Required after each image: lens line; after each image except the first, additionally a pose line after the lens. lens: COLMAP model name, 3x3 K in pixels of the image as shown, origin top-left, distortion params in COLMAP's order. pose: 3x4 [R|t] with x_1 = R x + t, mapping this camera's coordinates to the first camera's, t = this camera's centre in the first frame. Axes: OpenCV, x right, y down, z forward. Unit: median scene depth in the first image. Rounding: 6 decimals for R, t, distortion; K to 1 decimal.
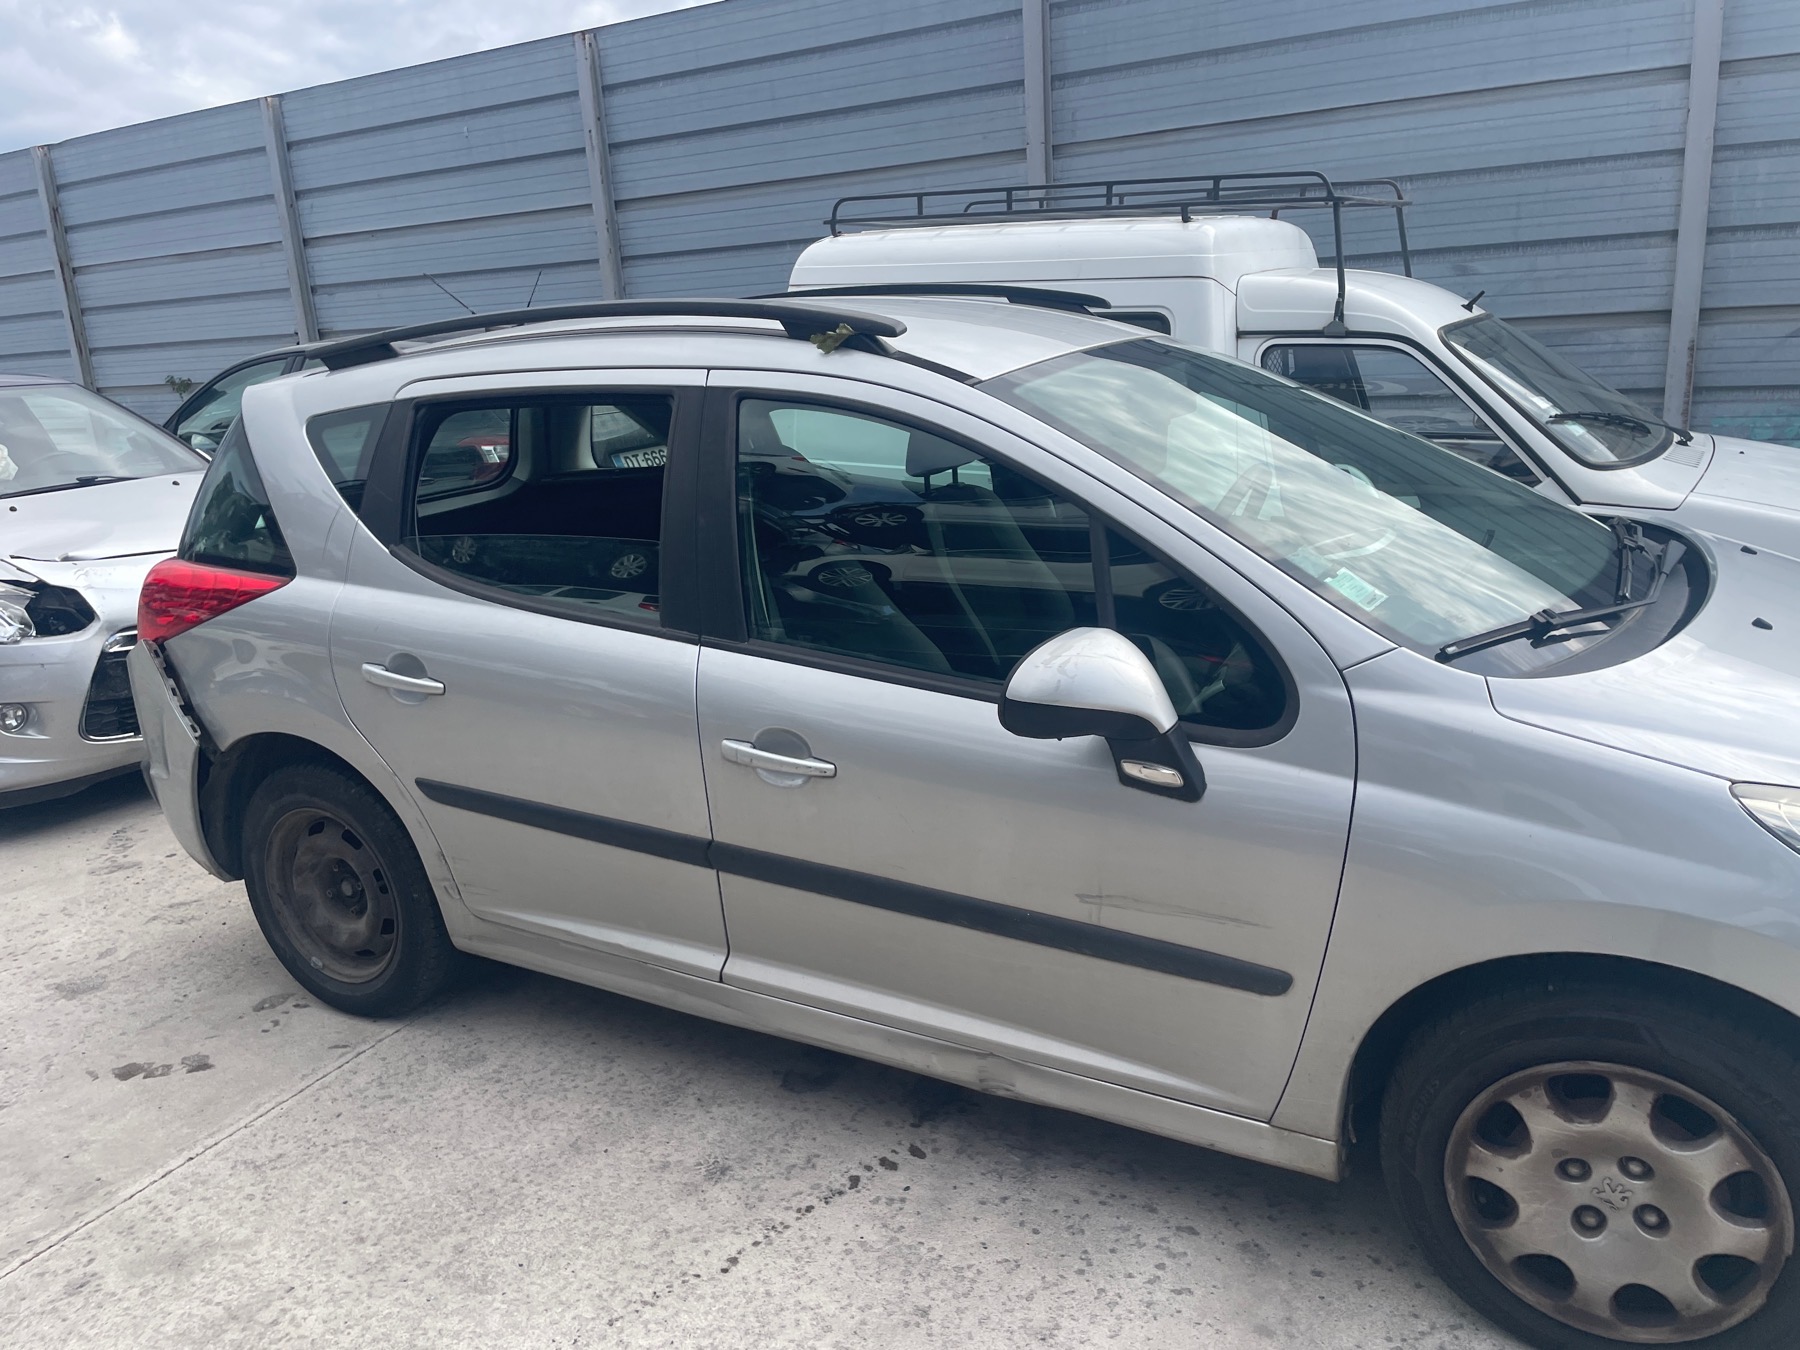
lens RADIAL K [[1375.4, 0, 903.2], [0, 1375.4, 666.2], [0, 0, 1]] dist [0.077307, -0.101434]
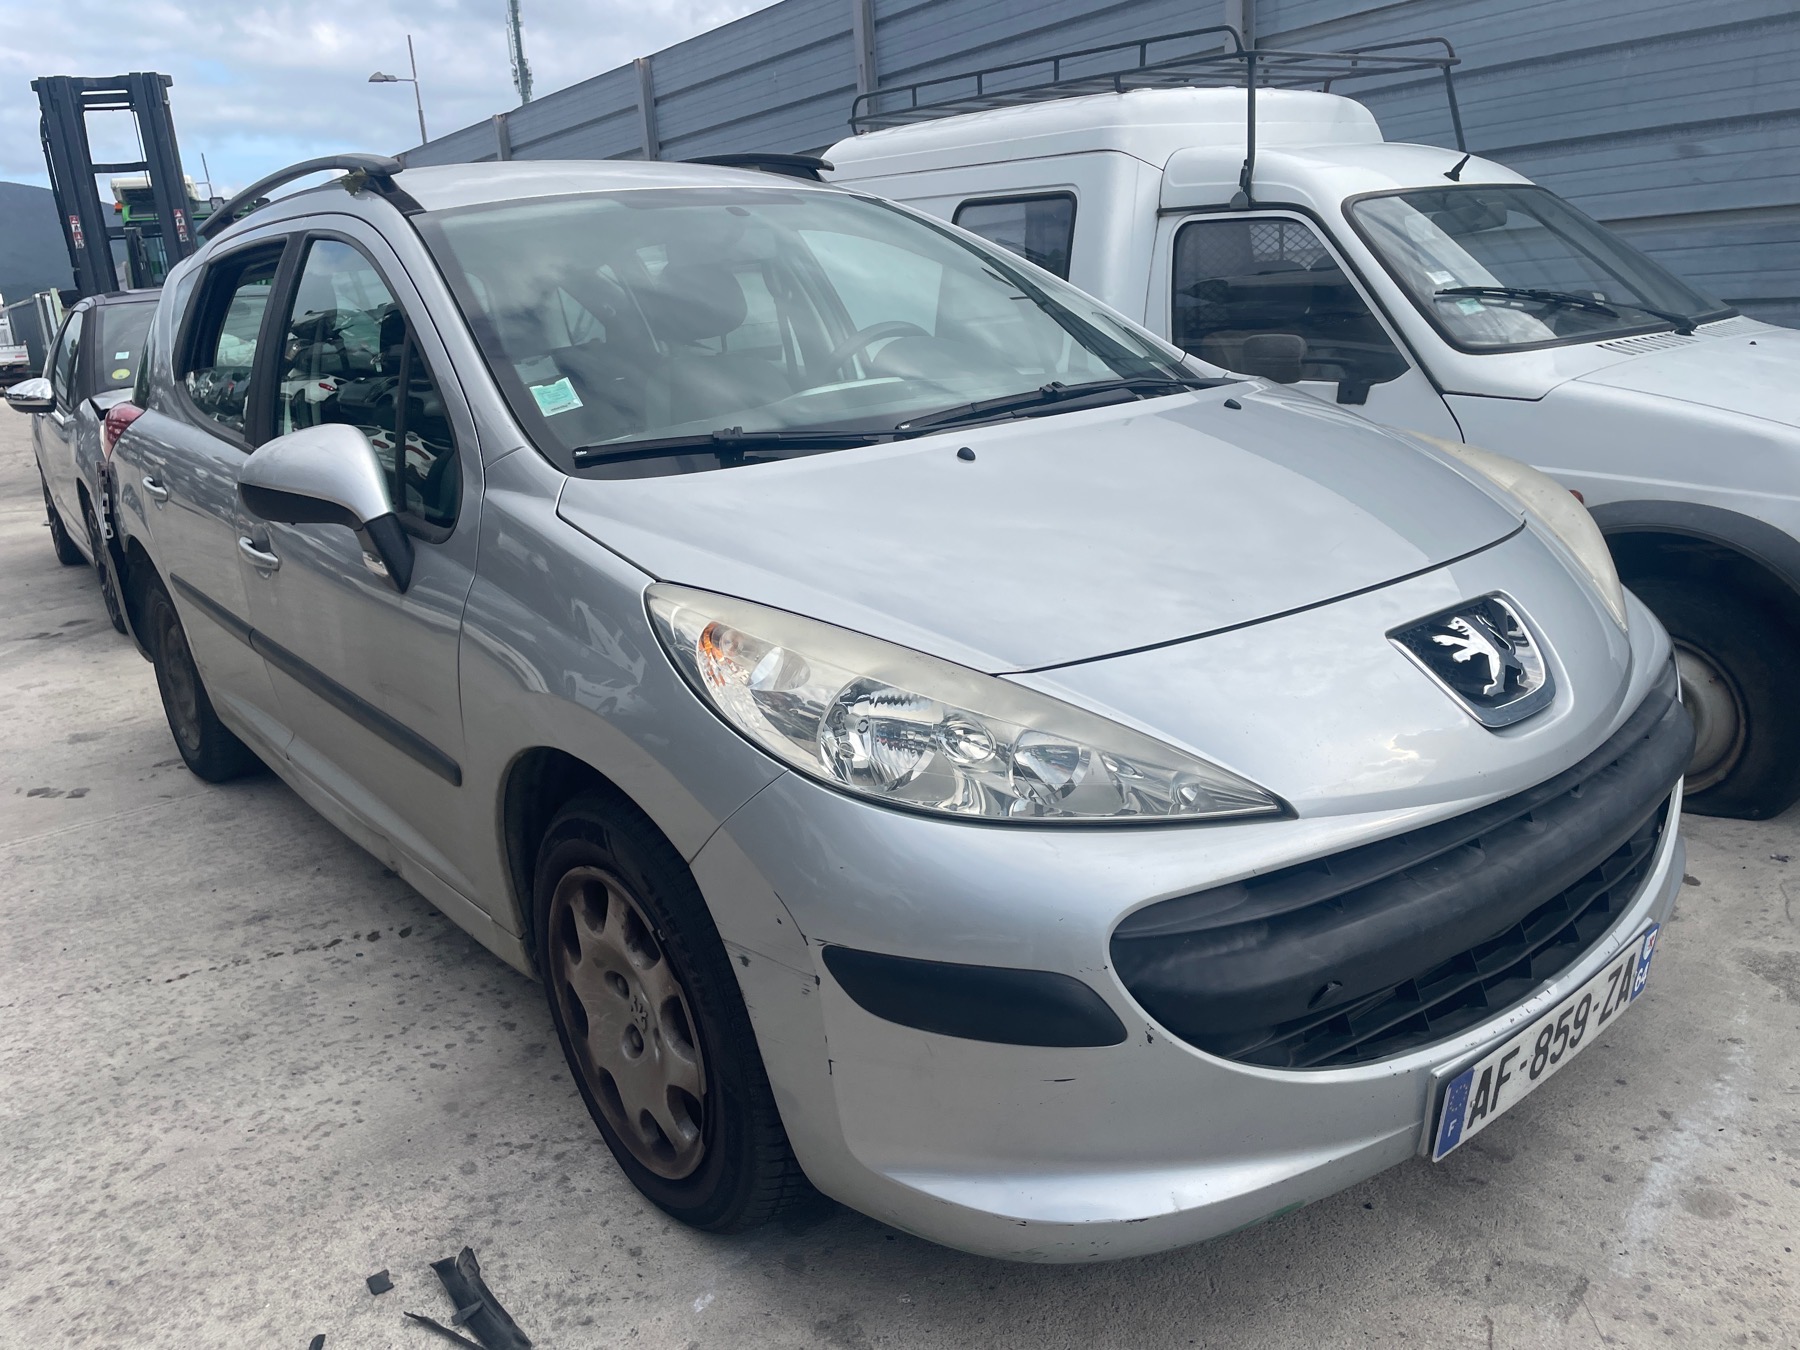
lens RADIAL K [[1375.4, 0, 868.1], [0, 1375.4, 645.7], [0, 0, 1]] dist [0.077307, -0.101434]
pose [[0.918362, 0.091826, -0.384939, 0.682945], [-0.086447, 0.995765, 0.031297, 0.053485], [0.386183, 0.004535, 0.922411, 0.116068]]
